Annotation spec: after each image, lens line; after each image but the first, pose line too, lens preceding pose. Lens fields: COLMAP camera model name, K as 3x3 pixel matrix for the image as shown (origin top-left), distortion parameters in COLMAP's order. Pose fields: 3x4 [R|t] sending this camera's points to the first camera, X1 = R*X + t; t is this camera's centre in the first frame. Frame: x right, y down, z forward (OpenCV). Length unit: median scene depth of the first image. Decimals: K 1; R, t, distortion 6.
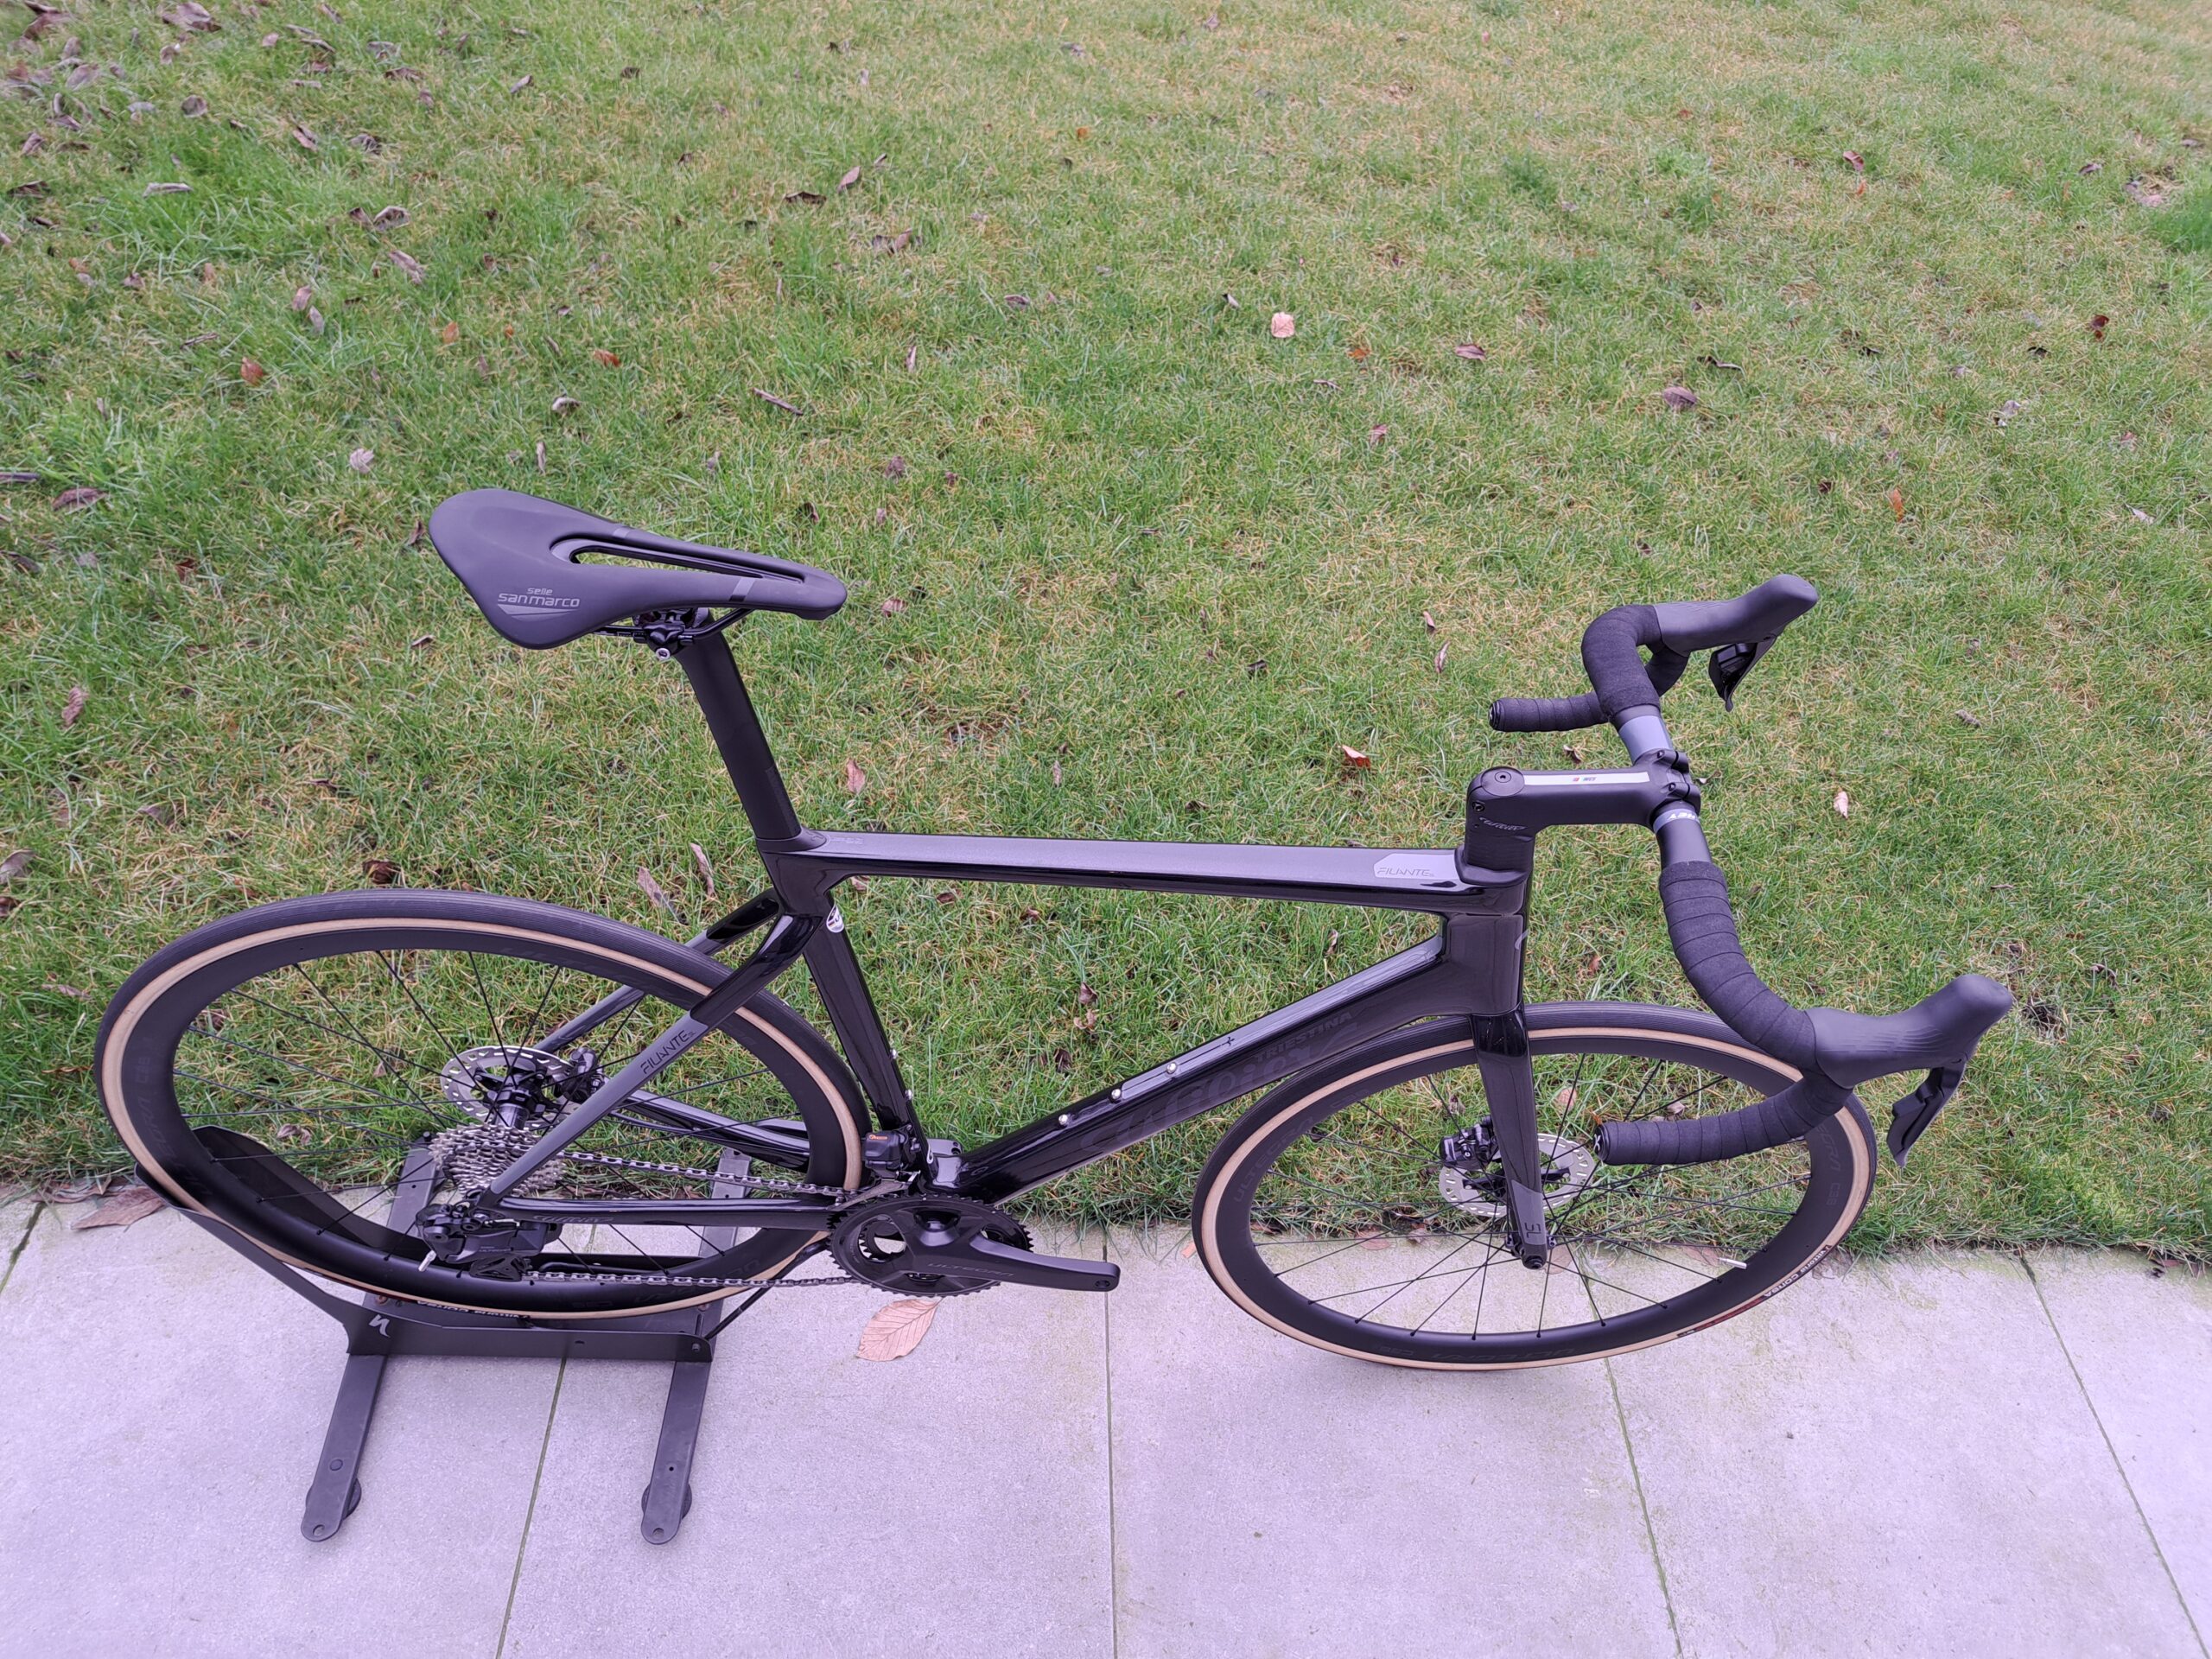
lens RADIAL K [[1475.0, 0, 1106.0], [0, 1475.0, 829.5], [0, 0, 1]] dist [-0.003946, 0.001160]
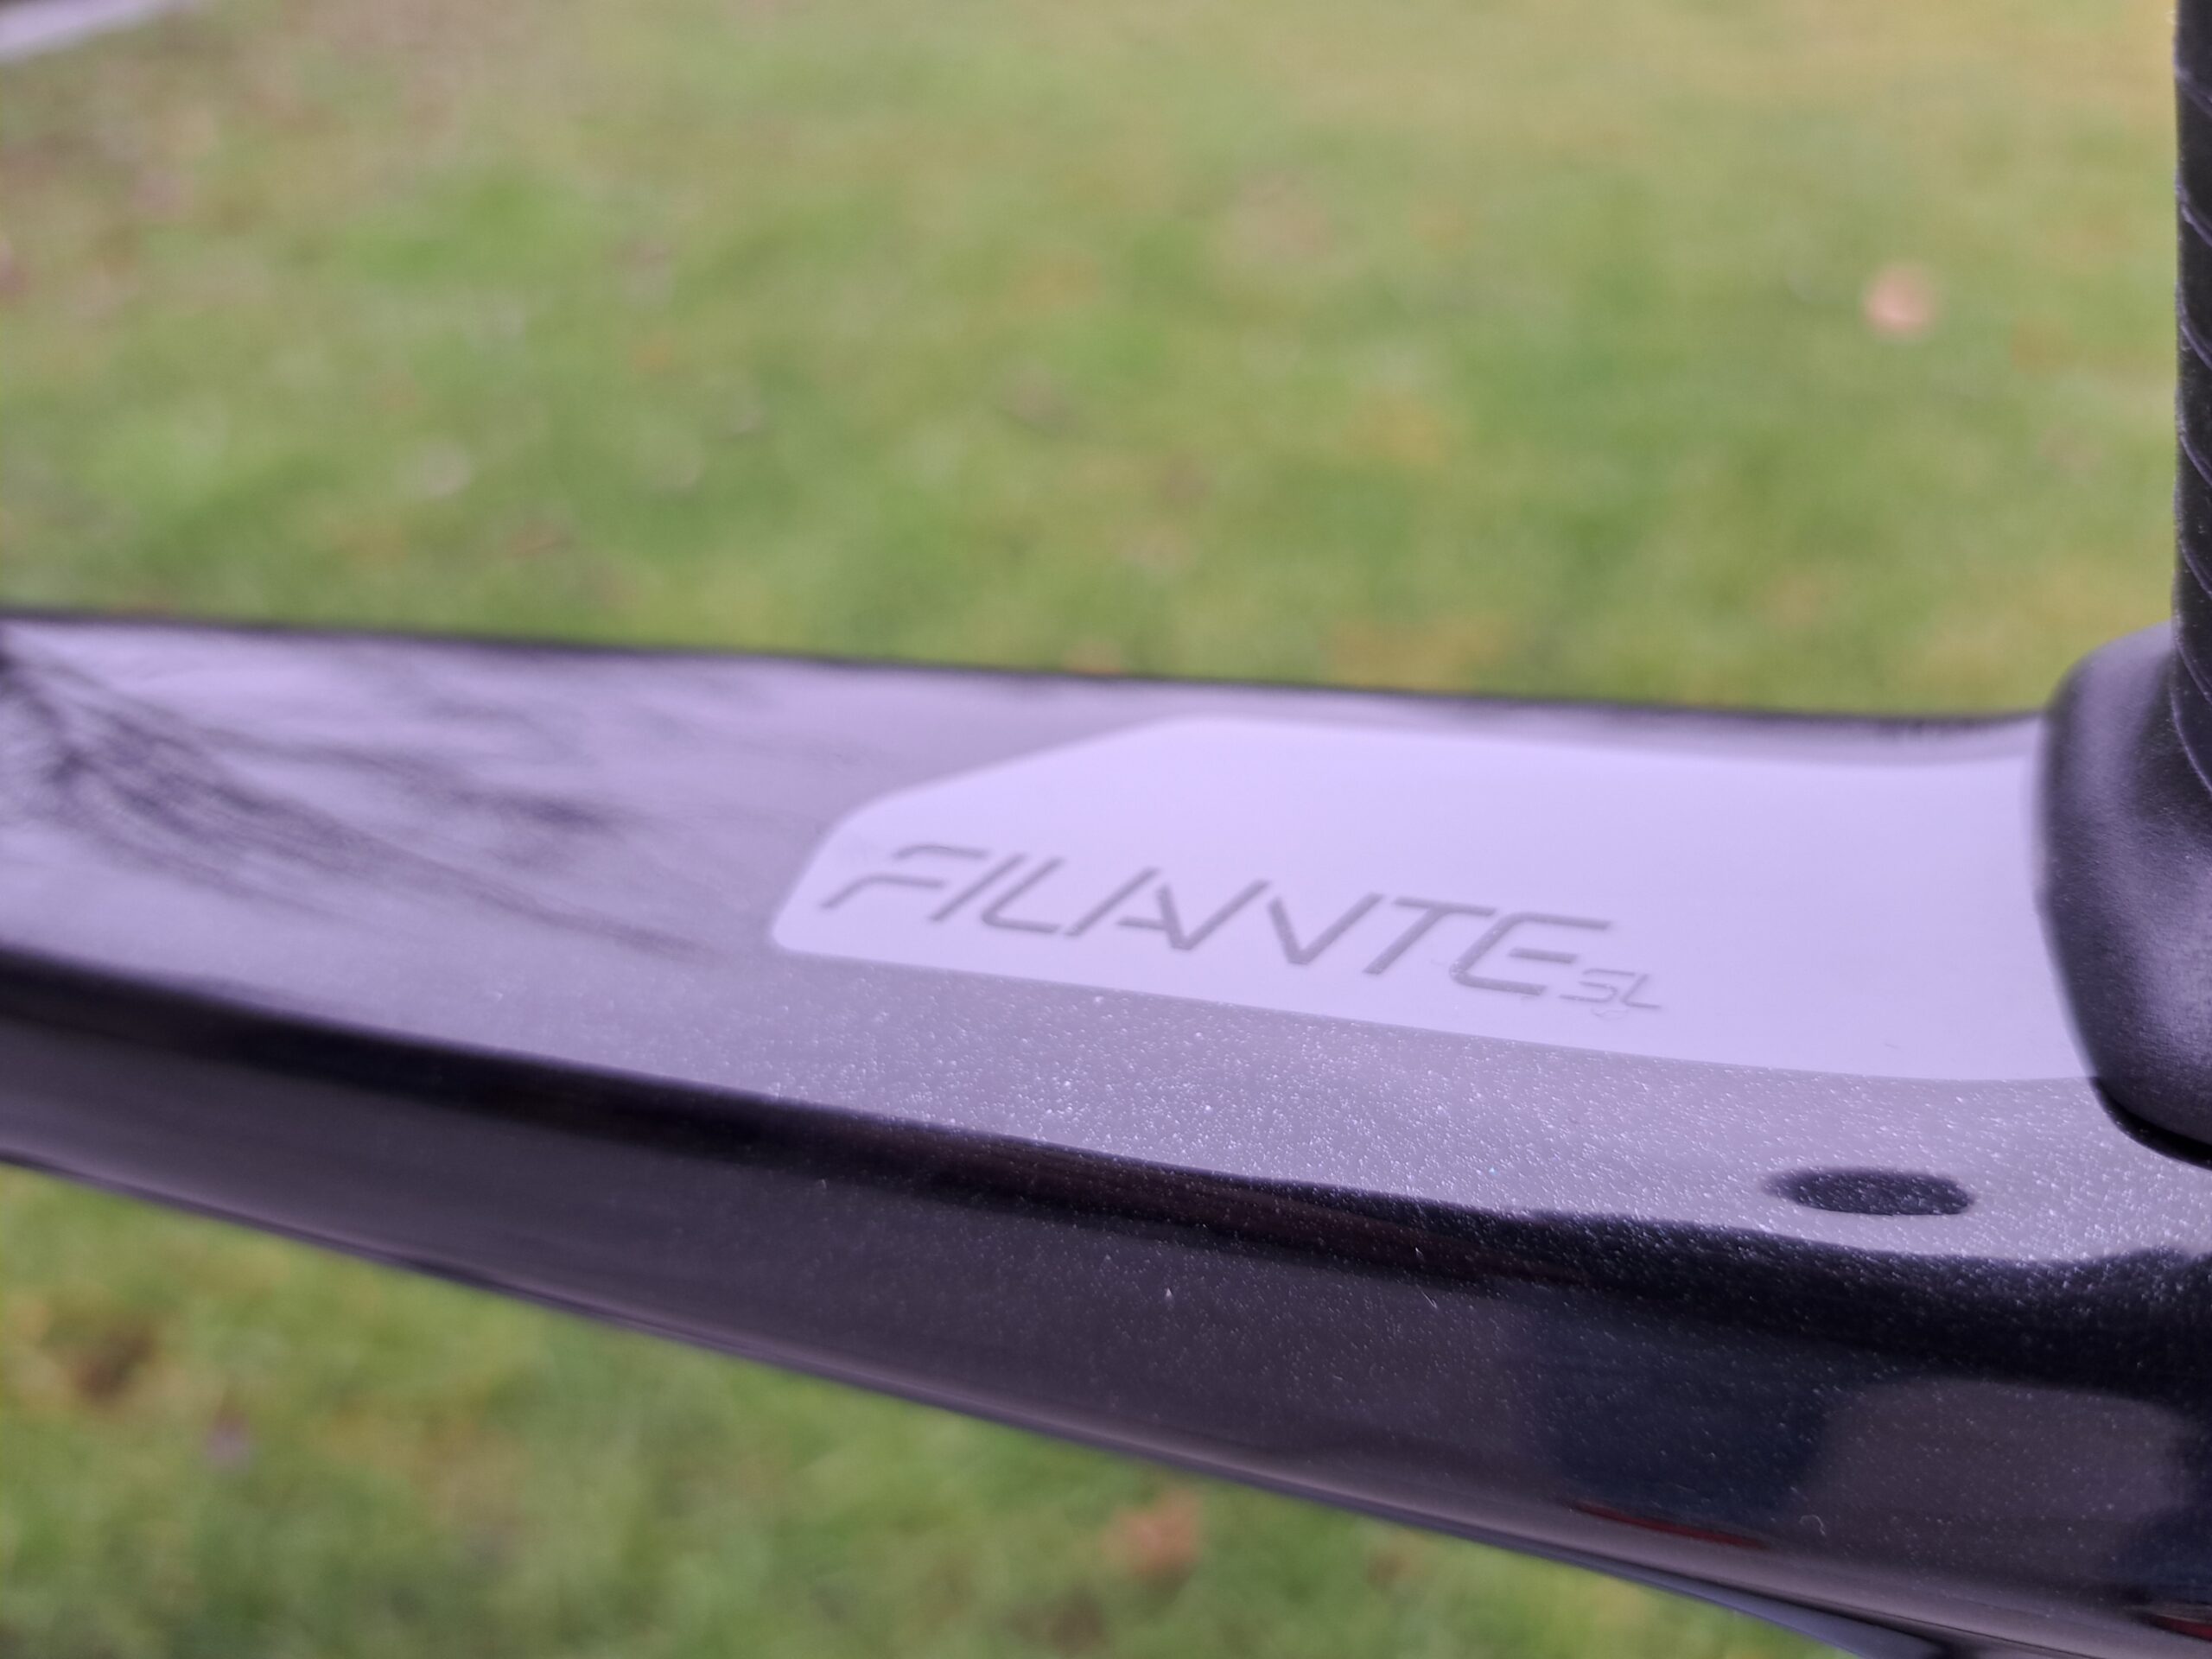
lens RADIAL K [[1475.0, 0, 1106.0], [0, 1475.0, 829.5], [0, 0, 1]] dist [-0.003946, 0.001160]
pose [[0.910299, 0.014646, -0.413692, 0.082383], [-0.080099, 0.986718, -0.141320, 0.013979], [0.406128, 0.161779, 0.899382, 0.331734]]
